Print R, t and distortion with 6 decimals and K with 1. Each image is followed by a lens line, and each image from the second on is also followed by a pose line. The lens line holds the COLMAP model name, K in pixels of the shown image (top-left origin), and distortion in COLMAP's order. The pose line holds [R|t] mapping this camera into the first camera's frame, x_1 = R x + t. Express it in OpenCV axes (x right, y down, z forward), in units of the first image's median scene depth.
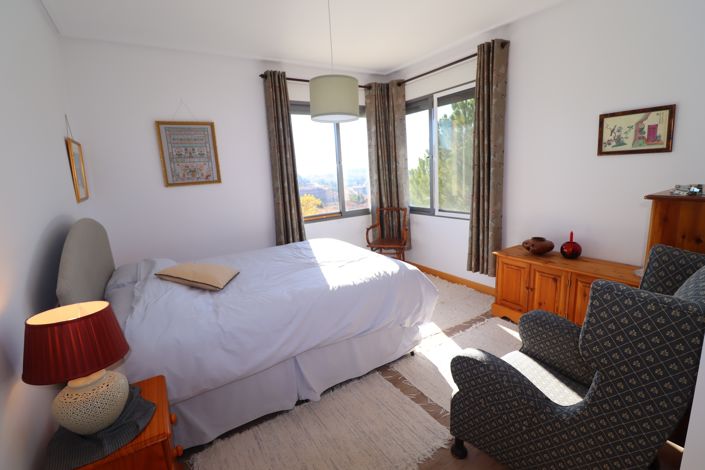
lens RADIAL K [[327.4, 0, 352.8], [0, 327.4, 232.1], [0, 0, 1]] dist [-0.020501, -0.001094]
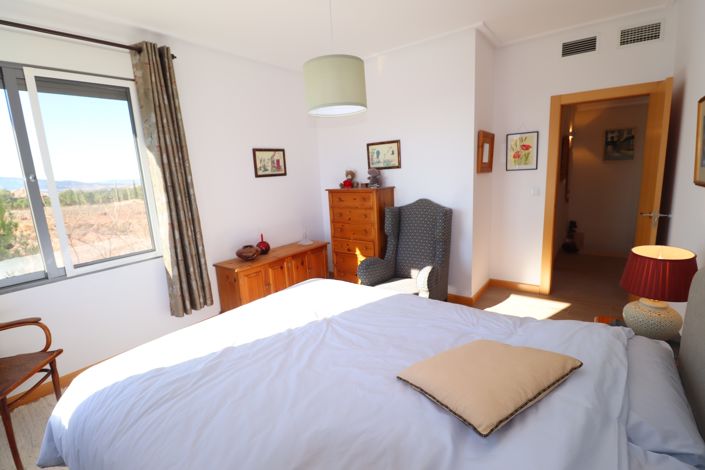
lens RADIAL K [[327.4, 0, 352.7], [0, 327.4, 235.1], [0, 0, 1]] dist [-0.020501, -0.001094]
pose [[-0.347080, -0.098926, 0.932603, -0.748756], [0.257797, 0.946049, 0.196295, -0.175767], [-0.901708, 0.308552, -0.302852, 1.164240]]
